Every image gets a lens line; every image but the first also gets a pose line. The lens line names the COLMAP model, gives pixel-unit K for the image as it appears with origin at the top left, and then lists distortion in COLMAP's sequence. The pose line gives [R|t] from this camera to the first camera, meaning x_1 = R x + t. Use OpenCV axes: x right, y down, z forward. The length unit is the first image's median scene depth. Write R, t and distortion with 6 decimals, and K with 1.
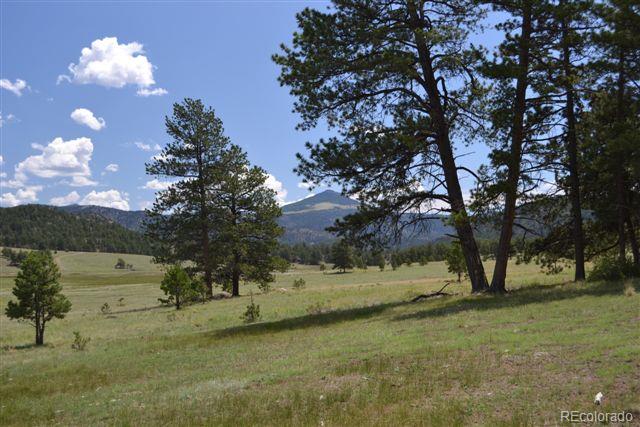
lens RADIAL K [[784.8, 0, 318.3], [0, 784.8, 213.9], [0, 0, 1]] dist [-0.031700, 0.000000]
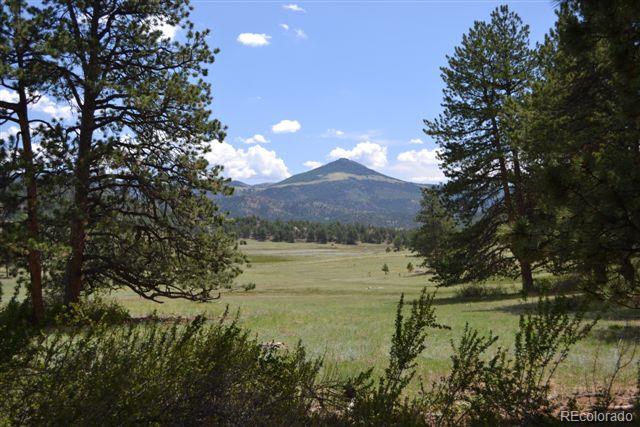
lens RADIAL K [[860.0, 0, 318.8], [0, 860.0, 214.9], [0, 0, 1]] dist [-0.032054, 0.000000]
pose [[0.999880, 0.006642, -0.013992, -0.030963], [-0.006156, 0.999388, 0.034433, -0.010481], [0.014212, -0.034343, 0.999309, -0.108851]]
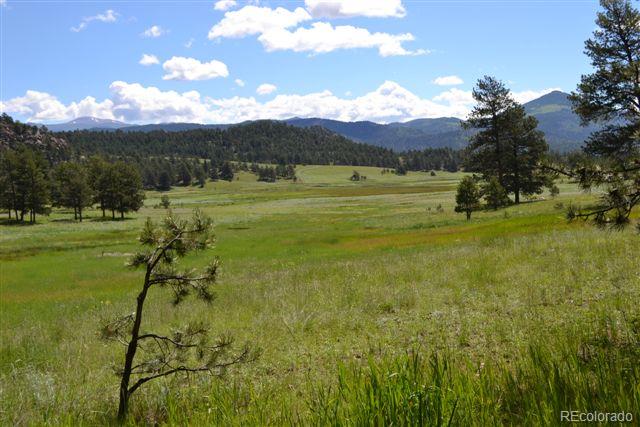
lens RADIAL K [[784.8, 0, 313.6], [0, 784.8, 219.4], [0, 0, 1]] dist [-0.031700, 0.000000]
pose [[0.958844, -0.007912, -0.283823, -0.003848], [0.042674, 0.992273, 0.116506, -0.004098], [0.280708, -0.123823, 0.951773, -0.039836]]
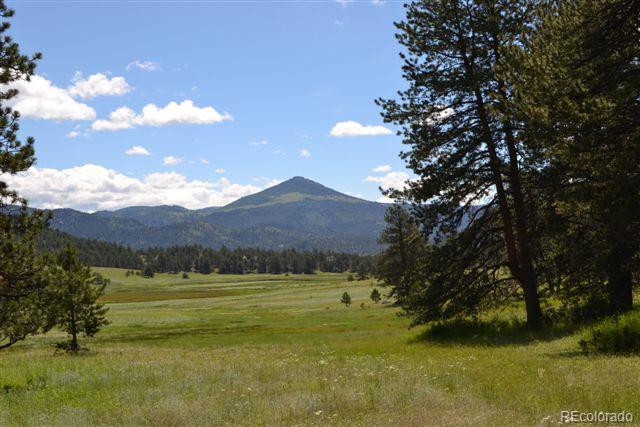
lens RADIAL K [[979.6, 0, 319.5], [0, 979.6, 213.9], [0, 0, 1]] dist [-0.053866, 0.000000]
pose [[0.999063, -0.025152, 0.035211, -0.029932], [0.024920, 0.999665, 0.007007, -0.009652], [-0.035376, -0.006123, 0.999355, -0.100570]]
